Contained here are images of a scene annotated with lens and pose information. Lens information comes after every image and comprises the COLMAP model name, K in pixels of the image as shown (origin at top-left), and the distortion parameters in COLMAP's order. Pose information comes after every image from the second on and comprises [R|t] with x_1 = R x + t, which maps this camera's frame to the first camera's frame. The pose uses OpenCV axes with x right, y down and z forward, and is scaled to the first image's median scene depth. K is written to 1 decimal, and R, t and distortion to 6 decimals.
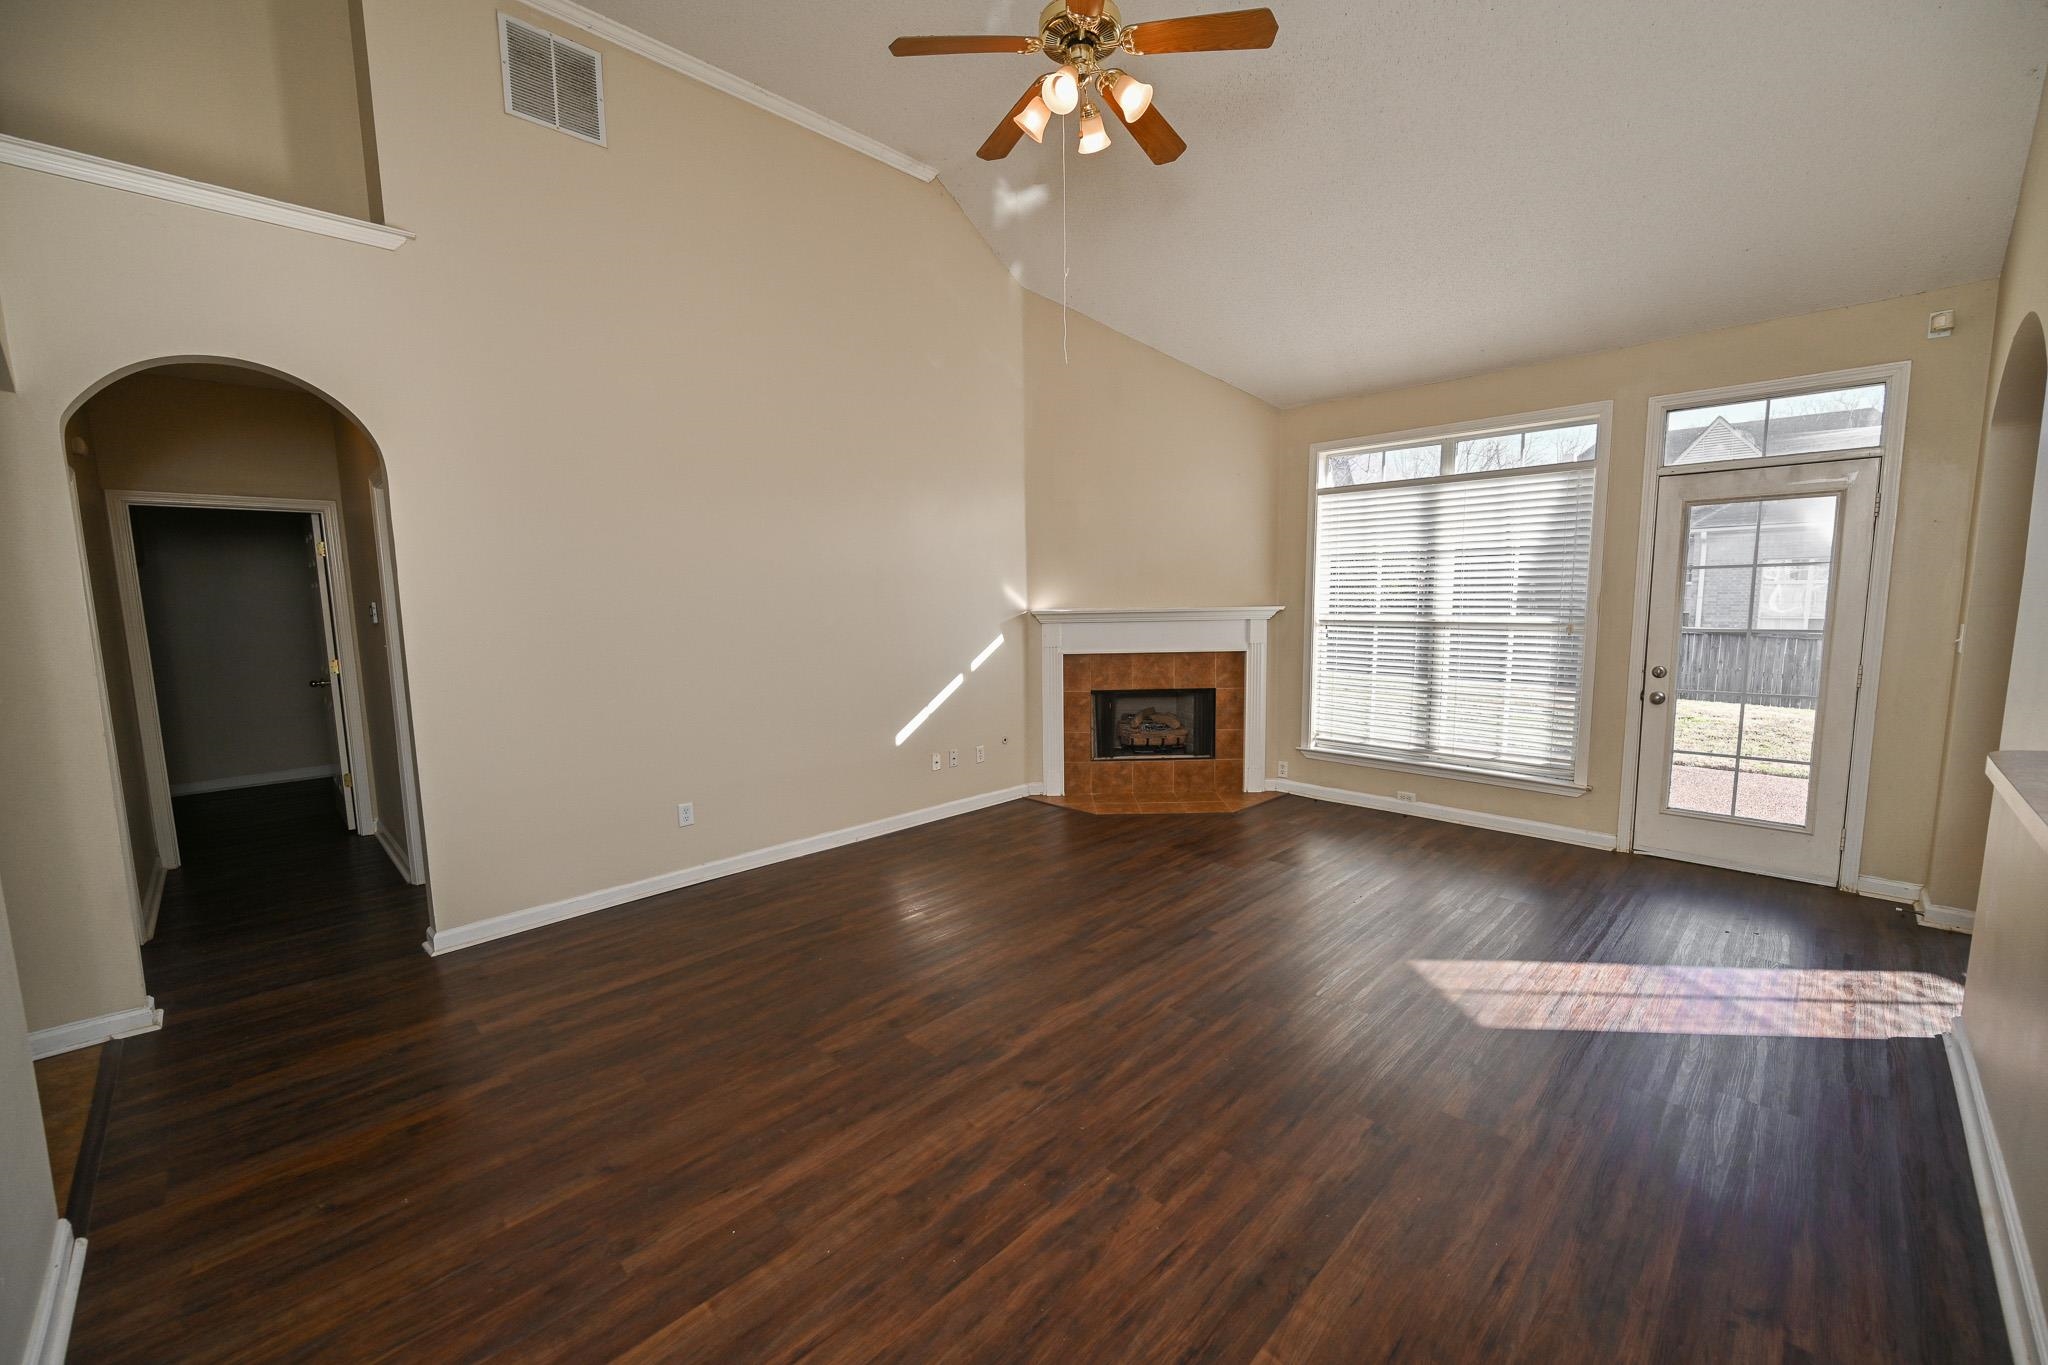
lens RADIAL K [[806.3, 0, 1038.9], [0, 806.3, 684.0], [0, 0, 1]] dist [0.002469, -0.000349]
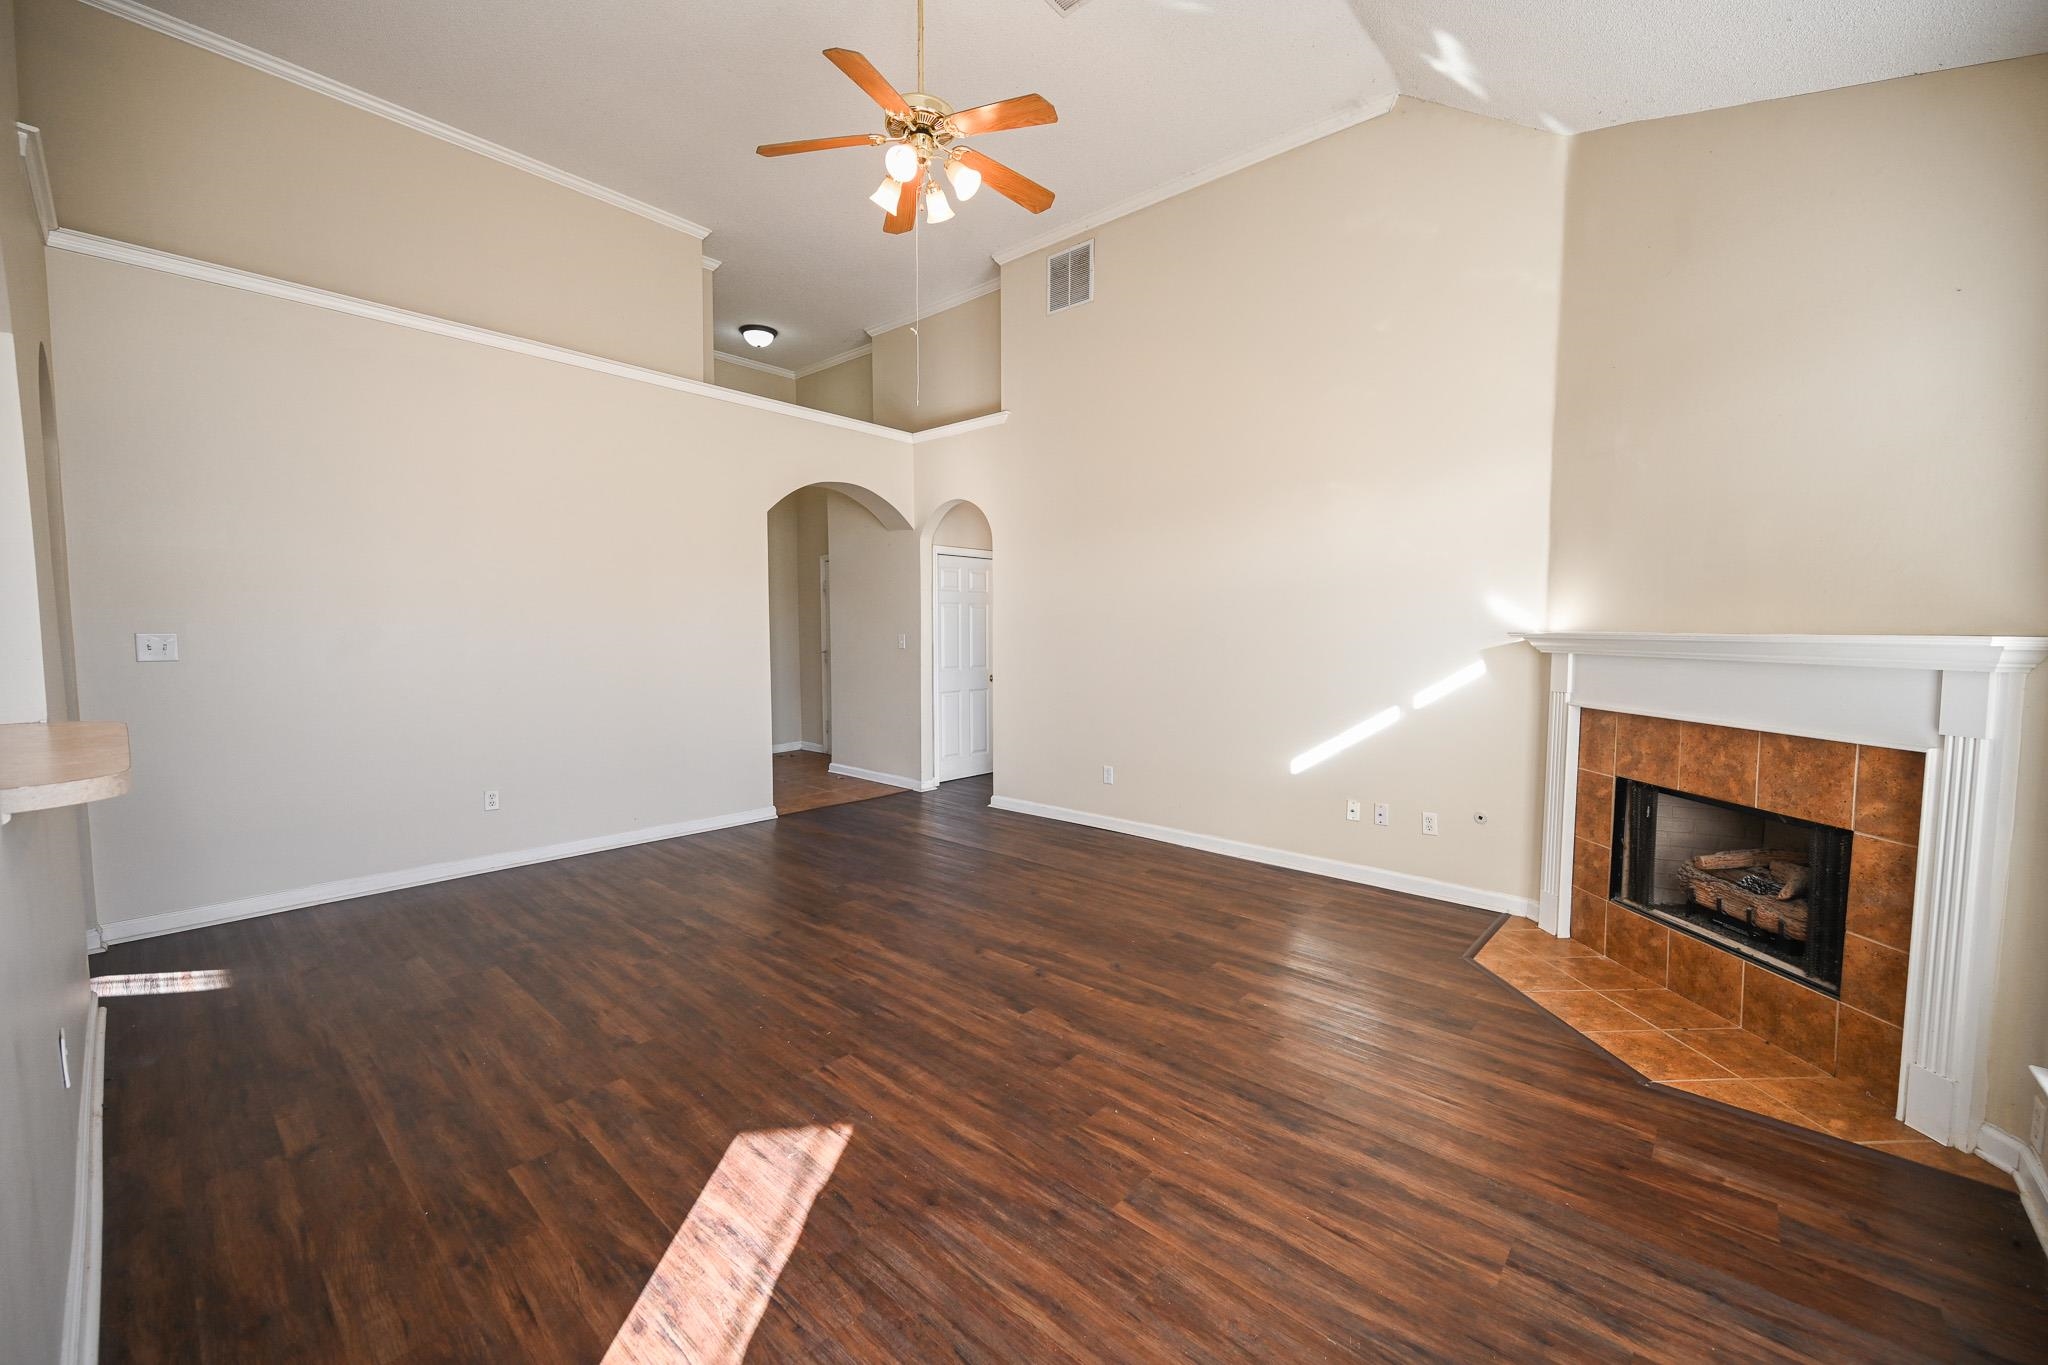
lens RADIAL K [[806.3, 0, 1029.2], [0, 806.3, 681.9], [0, 0, 1]] dist [0.002469, -0.000349]
pose [[0.053757, 0.084184, -0.994999, 0.616358], [-0.116241, 0.990193, 0.077497, -0.054609], [0.991765, 0.111494, 0.063015, 0.560474]]
